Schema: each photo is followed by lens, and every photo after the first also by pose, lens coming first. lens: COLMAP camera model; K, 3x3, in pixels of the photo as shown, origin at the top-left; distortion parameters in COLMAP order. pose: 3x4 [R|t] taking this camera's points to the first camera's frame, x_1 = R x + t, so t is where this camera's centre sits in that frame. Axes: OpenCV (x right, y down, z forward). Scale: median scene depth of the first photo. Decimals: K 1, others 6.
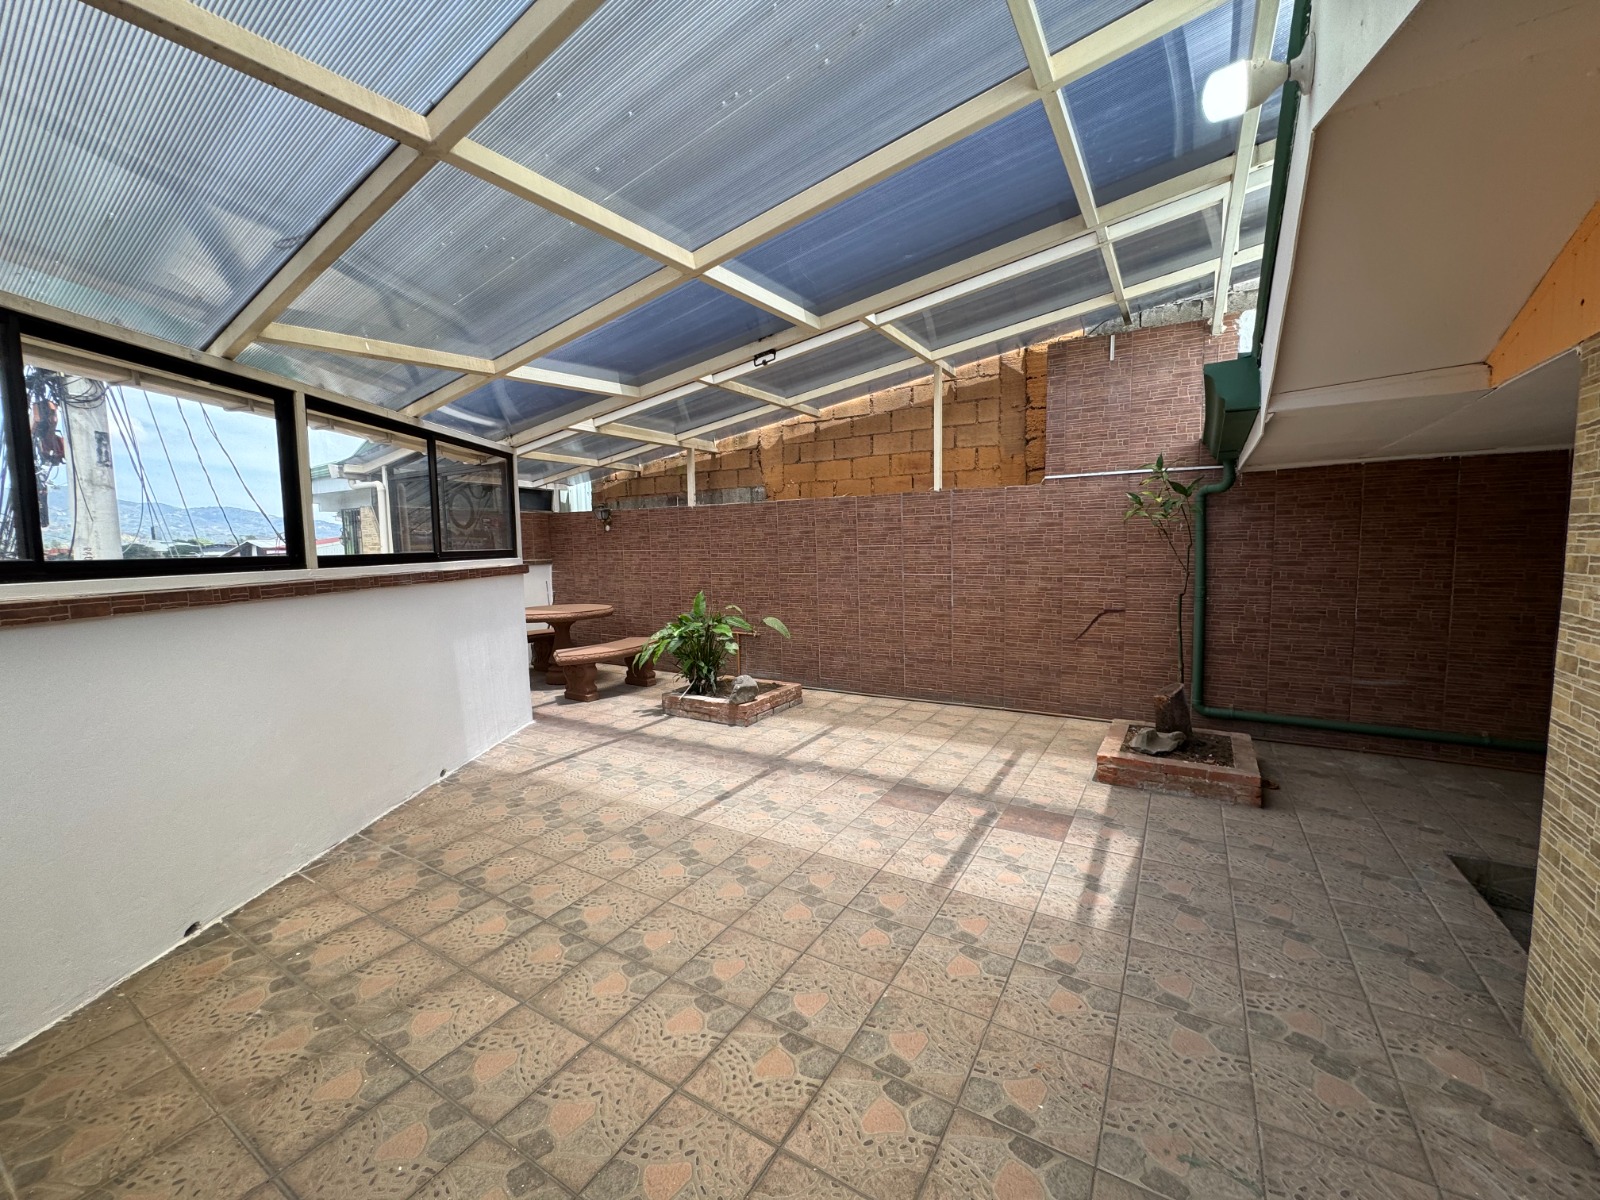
lens RADIAL K [[637.9, 0, 798.6], [0, 637.9, 598.7], [0, 0, 1]] dist [-0.003162, -0.000203]
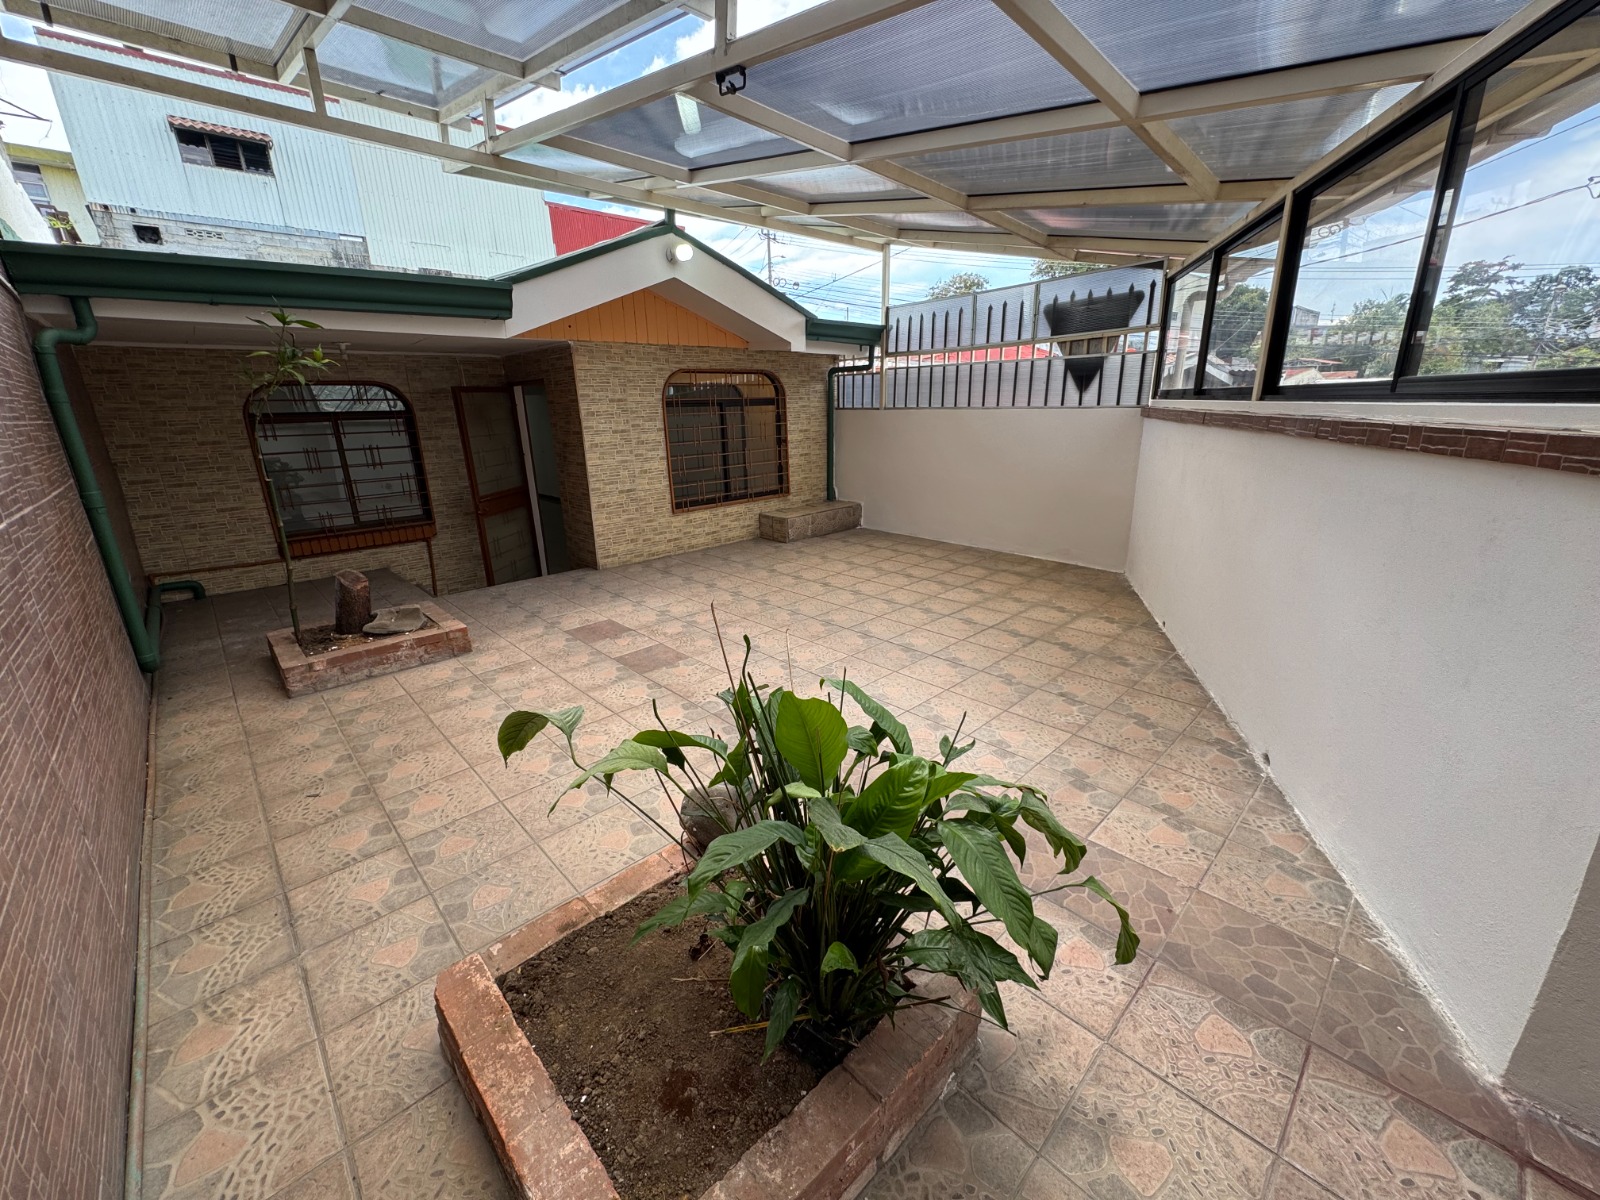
lens RADIAL K [[637.9, 0, 799.8], [0, 637.9, 598.7], [0, 0, 1]] dist [-0.003162, -0.000203]
pose [[-0.966438, -0.036245, 0.254332, -0.407163], [0.061983, 0.927853, 0.367760, -0.184561], [-0.249312, 0.371182, -0.894465, 2.392762]]
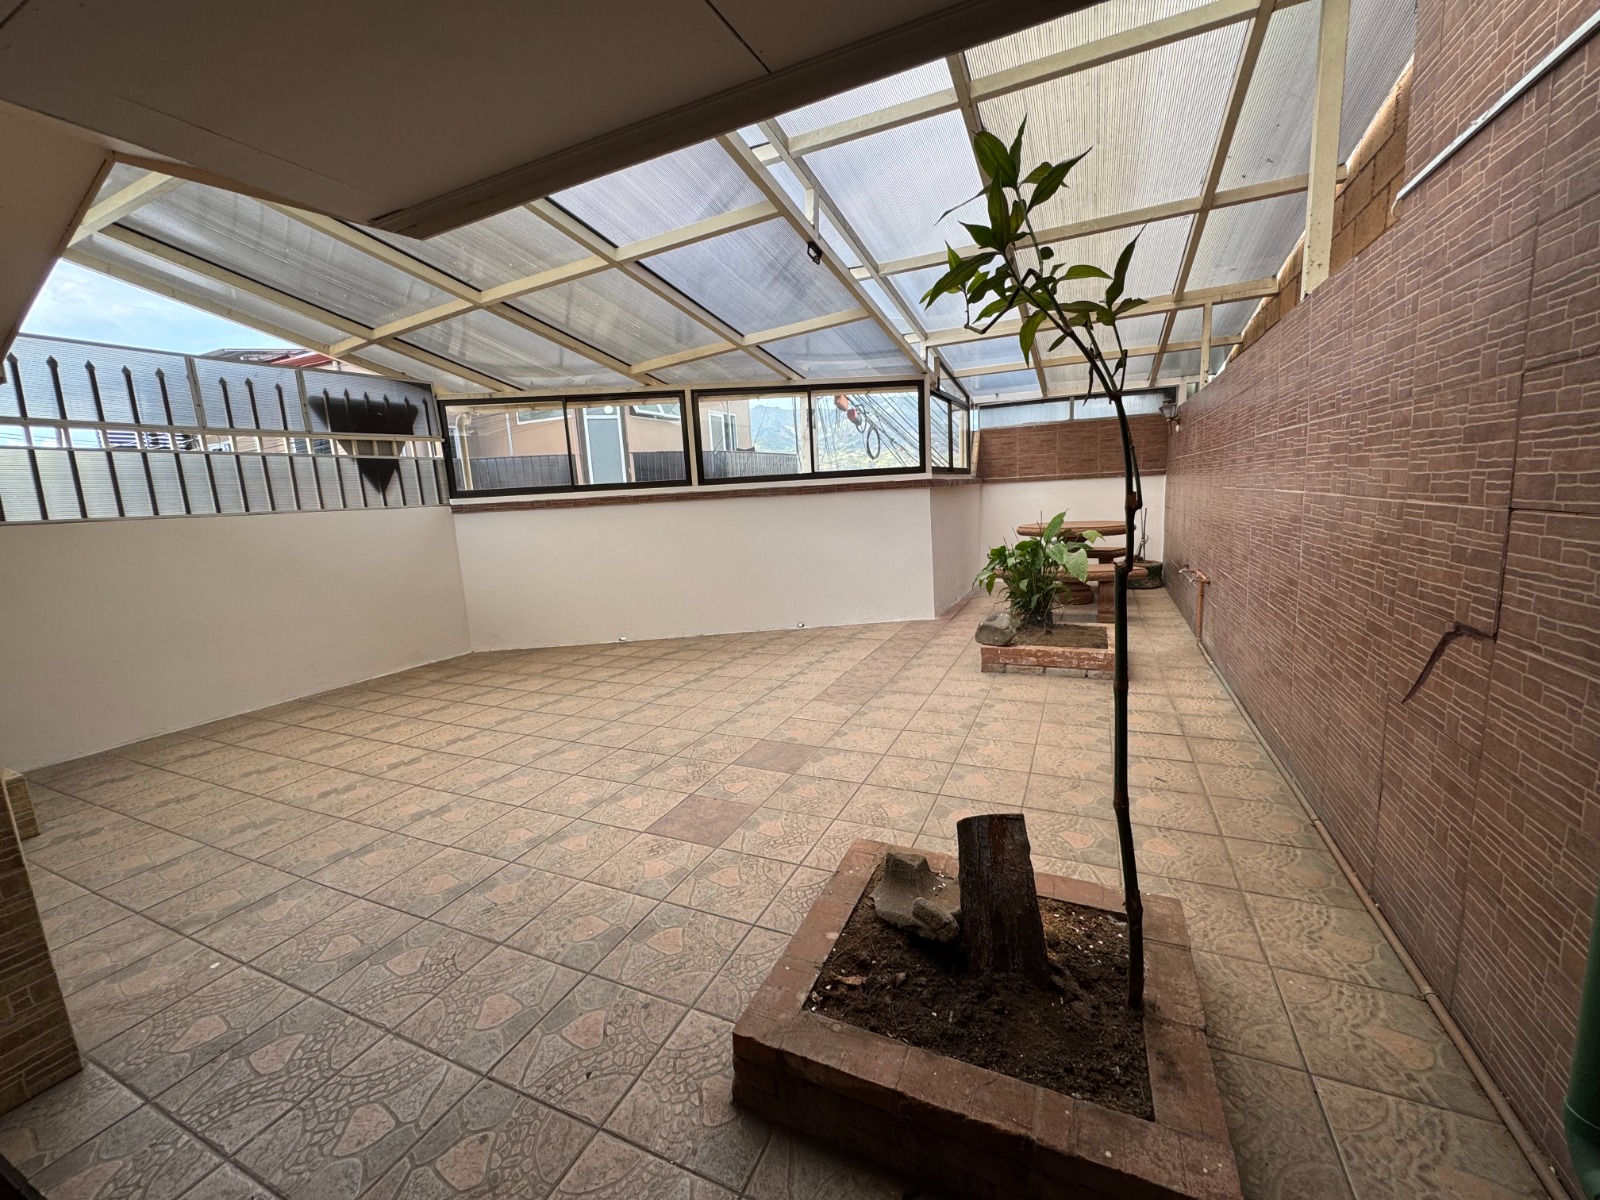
lens RADIAL K [[637.9, 0, 796.3], [0, 637.9, 597.4], [0, 0, 1]] dist [-0.003162, -0.000203]
pose [[0.120081, 0.172476, -0.977667, 1.294493], [-0.032876, 0.984943, 0.169722, -0.058662], [0.992220, 0.011762, 0.123944, 1.200277]]
